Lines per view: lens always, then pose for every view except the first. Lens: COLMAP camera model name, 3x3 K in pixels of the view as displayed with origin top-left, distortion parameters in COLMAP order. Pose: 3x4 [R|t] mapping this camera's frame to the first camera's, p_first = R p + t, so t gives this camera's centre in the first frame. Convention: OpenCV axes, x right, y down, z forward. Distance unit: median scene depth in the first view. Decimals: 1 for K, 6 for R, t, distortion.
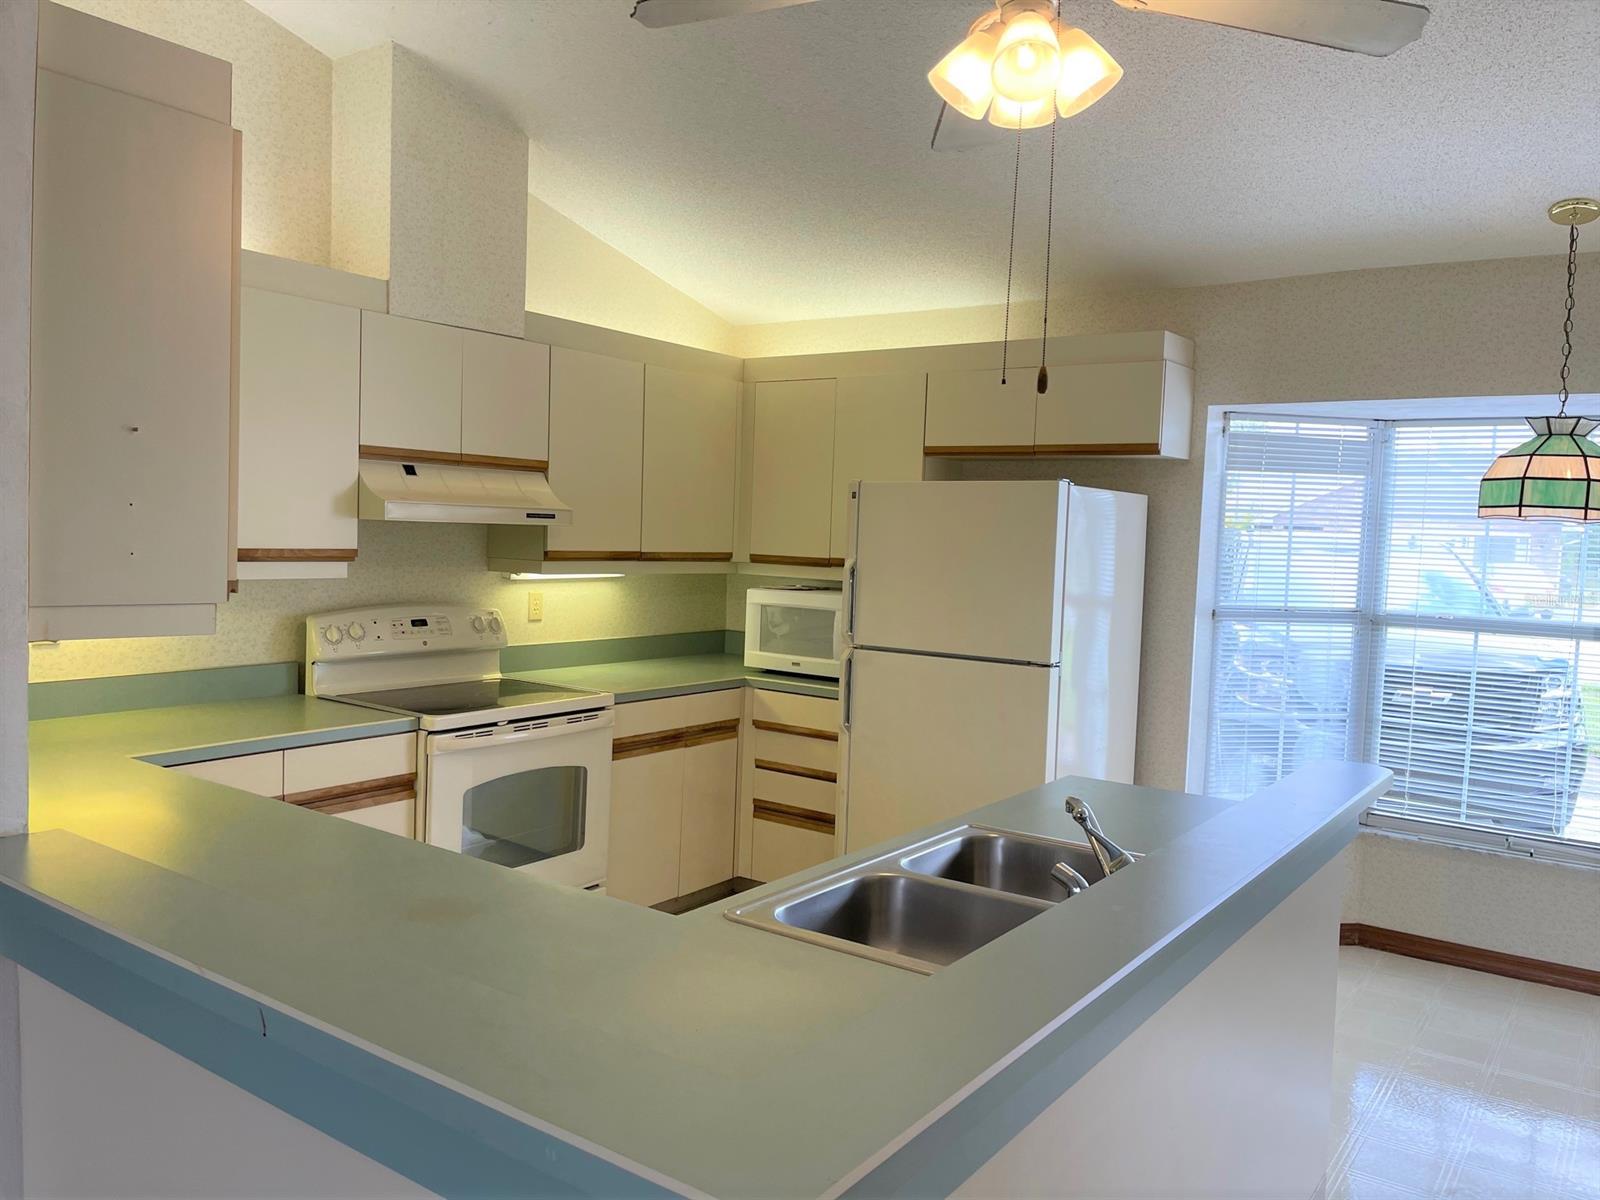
lens RADIAL K [[1208.7, 0, 798.5], [0, 1208.7, 592.7], [0, 0, 1]] dist [0.044859, -0.008968]
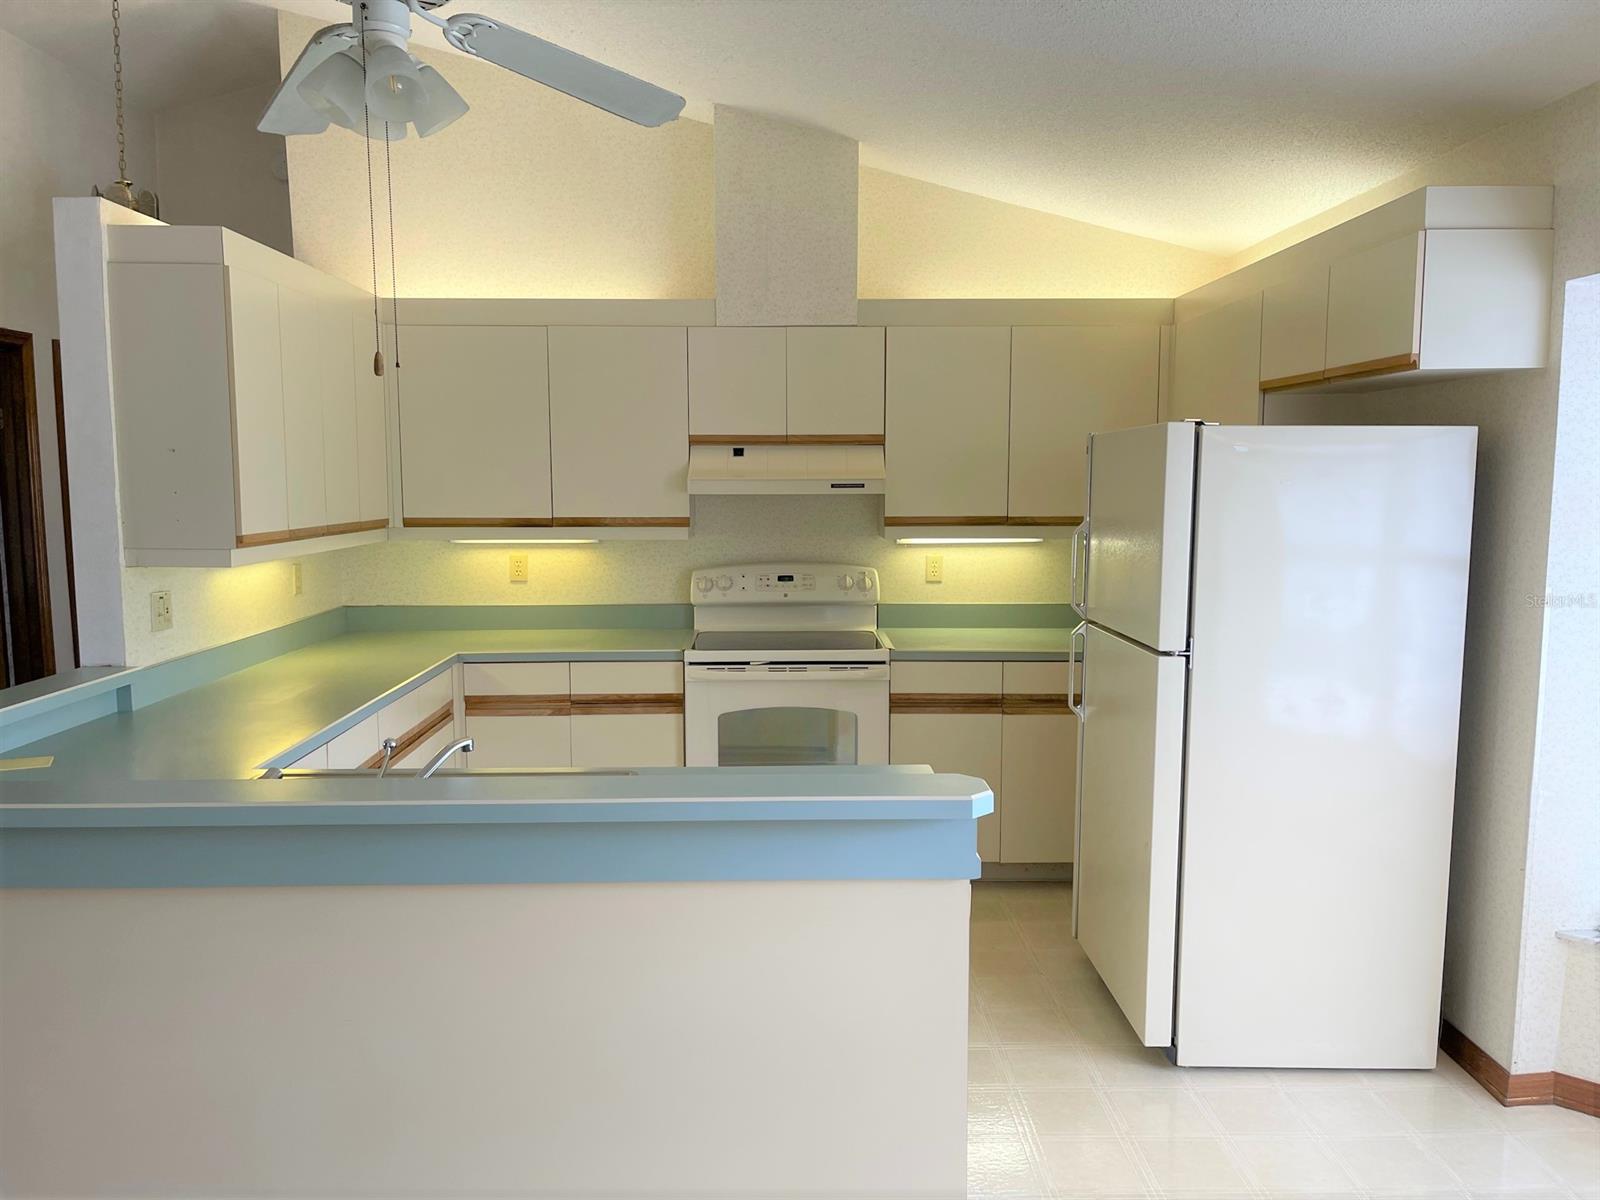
lens RADIAL K [[1208.7, 0, 797.6], [0, 1208.7, 612.1], [0, 0, 1]] dist [0.044859, -0.008968]
pose [[0.596422, 0.053421, -0.800891, 0.679420], [-0.021066, 0.998481, 0.050912, -0.003061], [0.802395, -0.013493, 0.596641, 0.309107]]
